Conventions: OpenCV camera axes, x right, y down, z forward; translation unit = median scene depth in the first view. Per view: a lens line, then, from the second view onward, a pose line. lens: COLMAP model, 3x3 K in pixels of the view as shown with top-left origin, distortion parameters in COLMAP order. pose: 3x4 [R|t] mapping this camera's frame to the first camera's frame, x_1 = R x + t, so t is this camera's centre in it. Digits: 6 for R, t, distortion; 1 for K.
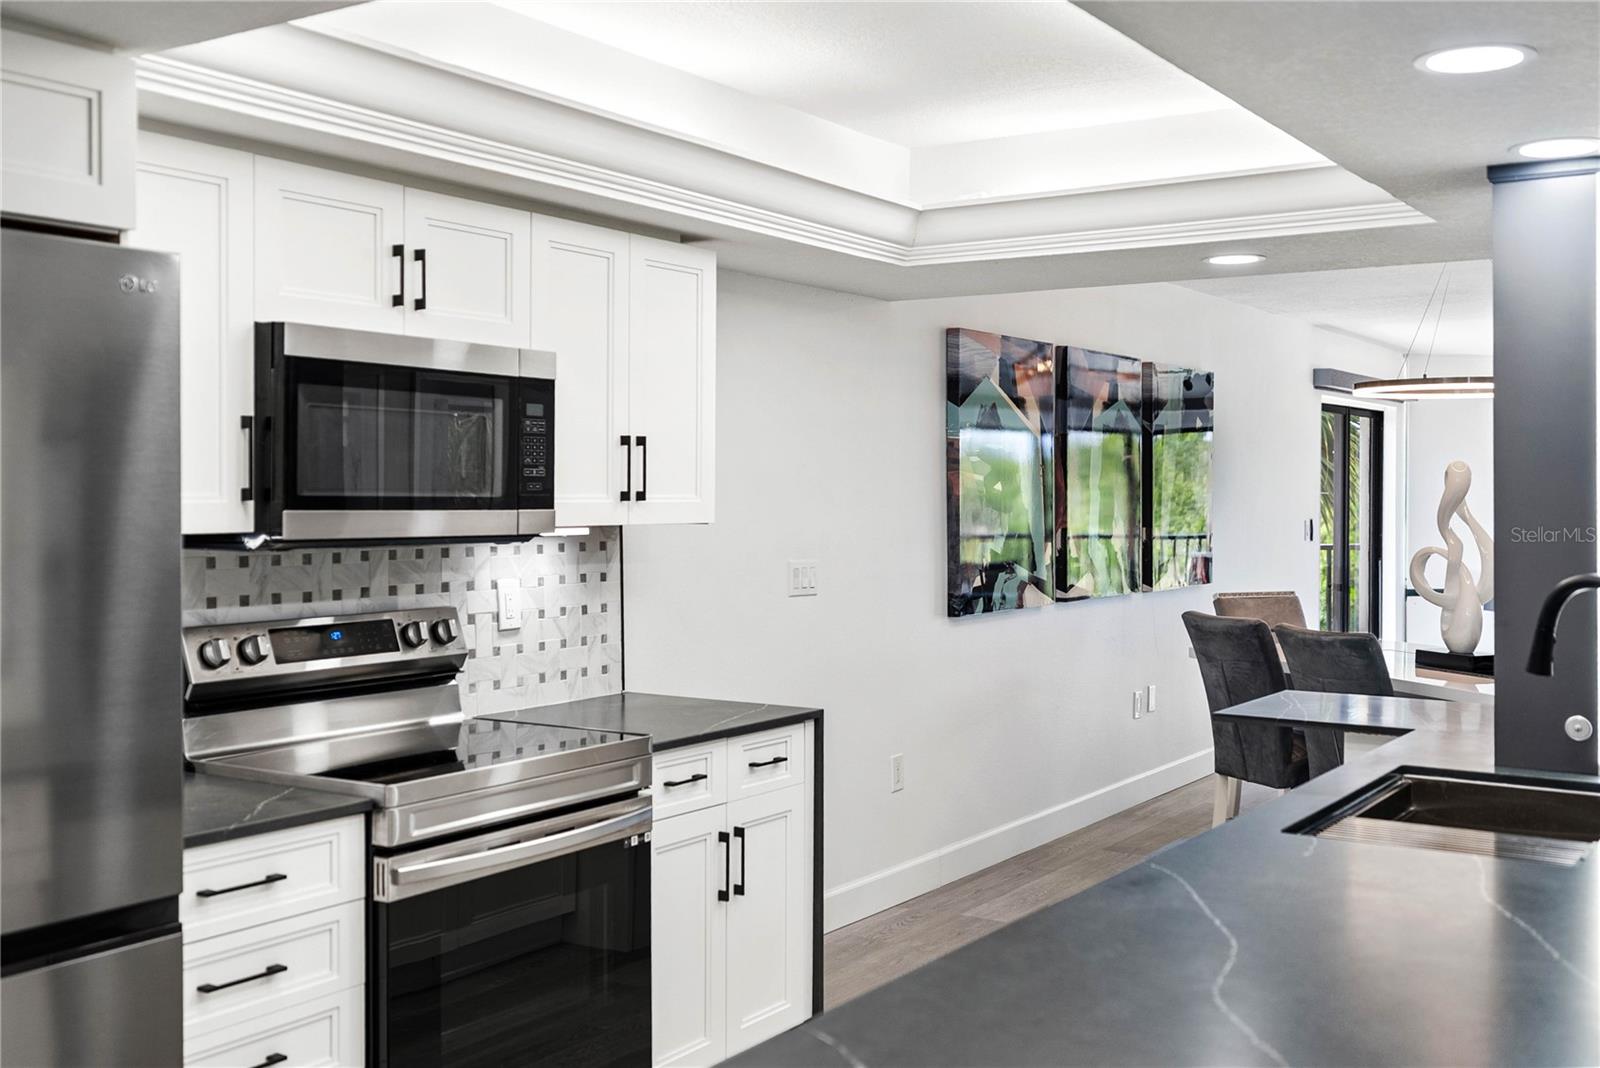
lens RADIAL K [[1652.8, 0, 802.1], [0, 1652.8, 496.6], [0, 0, 1]] dist [0.003737, 0.006231]
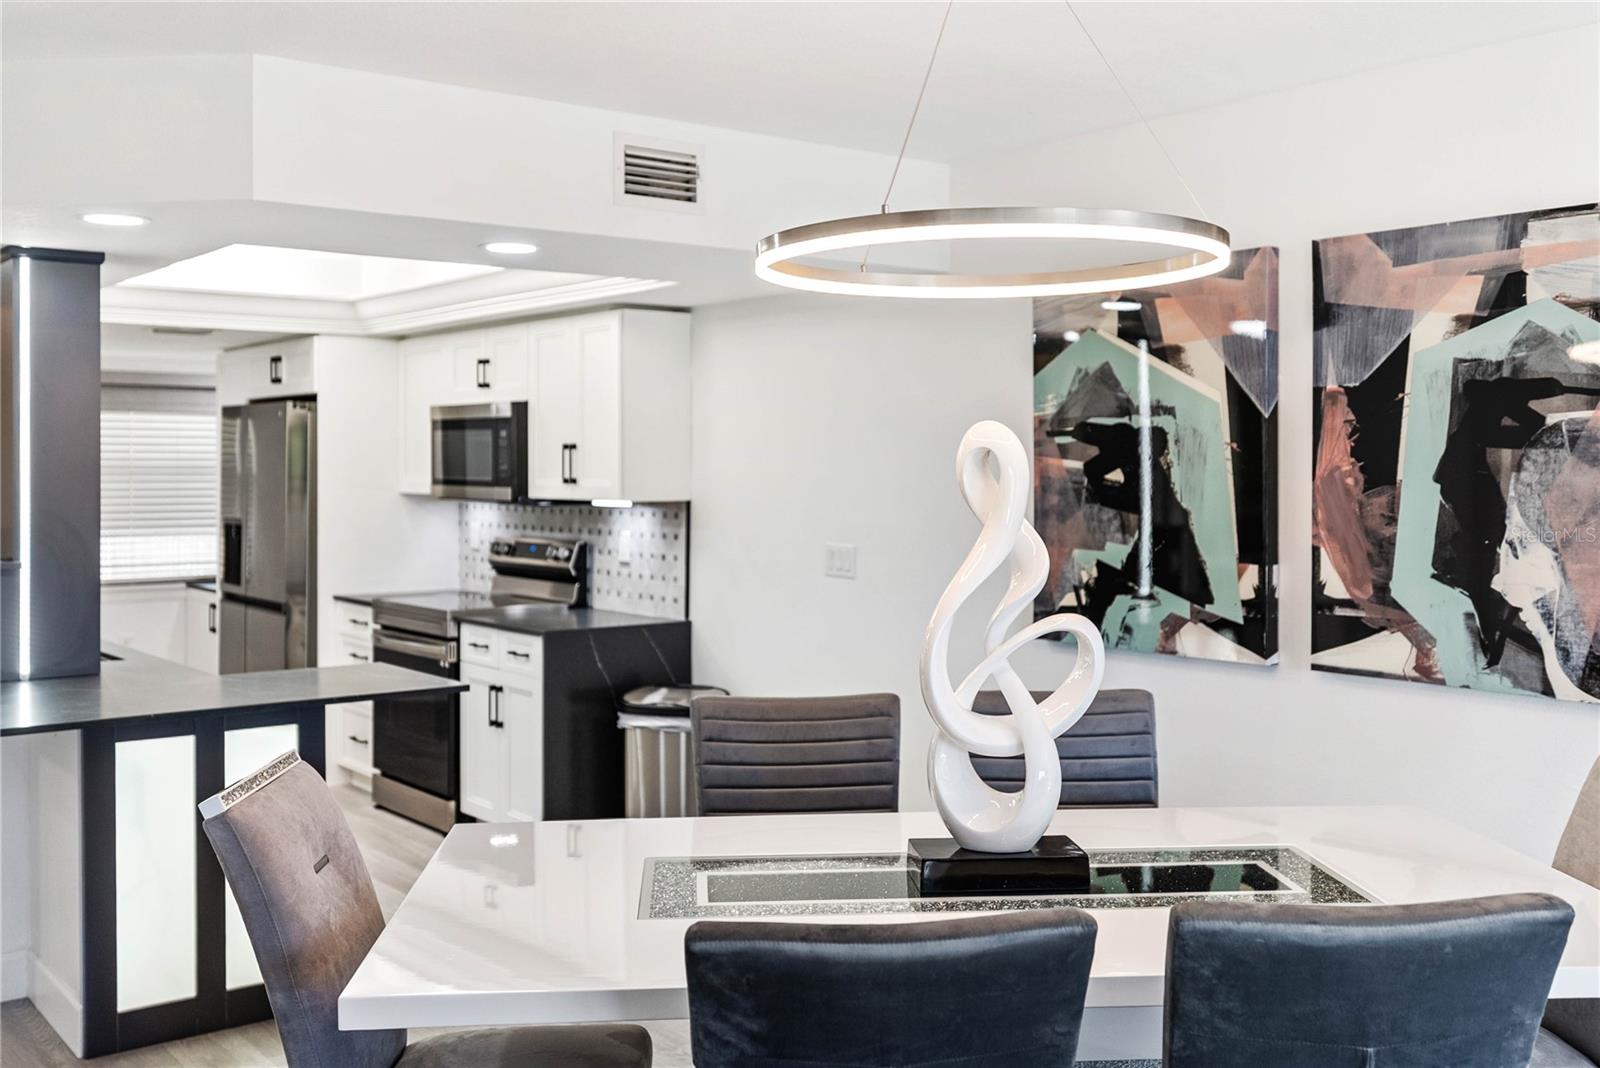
lens RADIAL K [[1579.1, 0, 800.1], [0, 1579.1, 484.5], [0, 0, 1]] dist [-0.000233, -0.000646]
pose [[-0.316667, 0.009554, -0.948489, 1.506341], [-0.003225, 0.999933, 0.011148, -0.017380], [0.948531, 0.006589, -0.316615, 1.998923]]
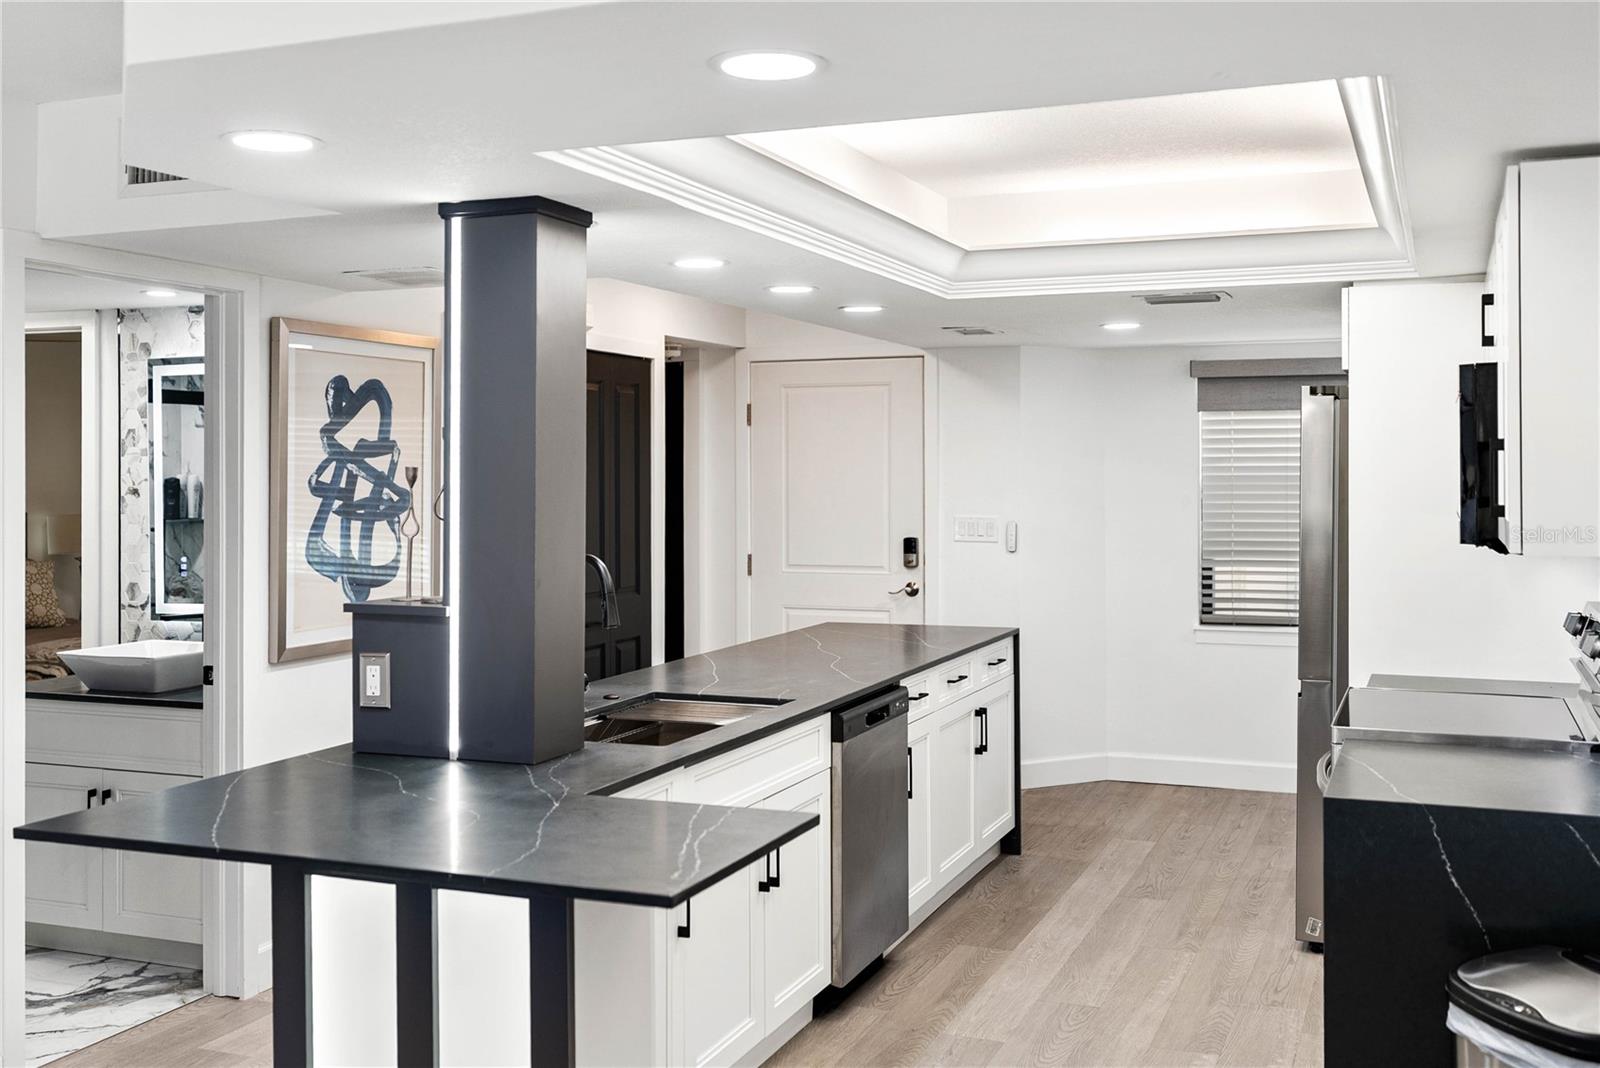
lens RADIAL K [[1593.4, 0, 797.3], [0, 1593.4, 471.3], [0, 0, 1]] dist [0.022447, -0.004746]
pose [[-0.979749, 0.000248, -0.200229, 0.487562], [0.000055, 1.000000, 0.000971, -0.024903], [0.200229, 0.000940, -0.979749, 2.027524]]
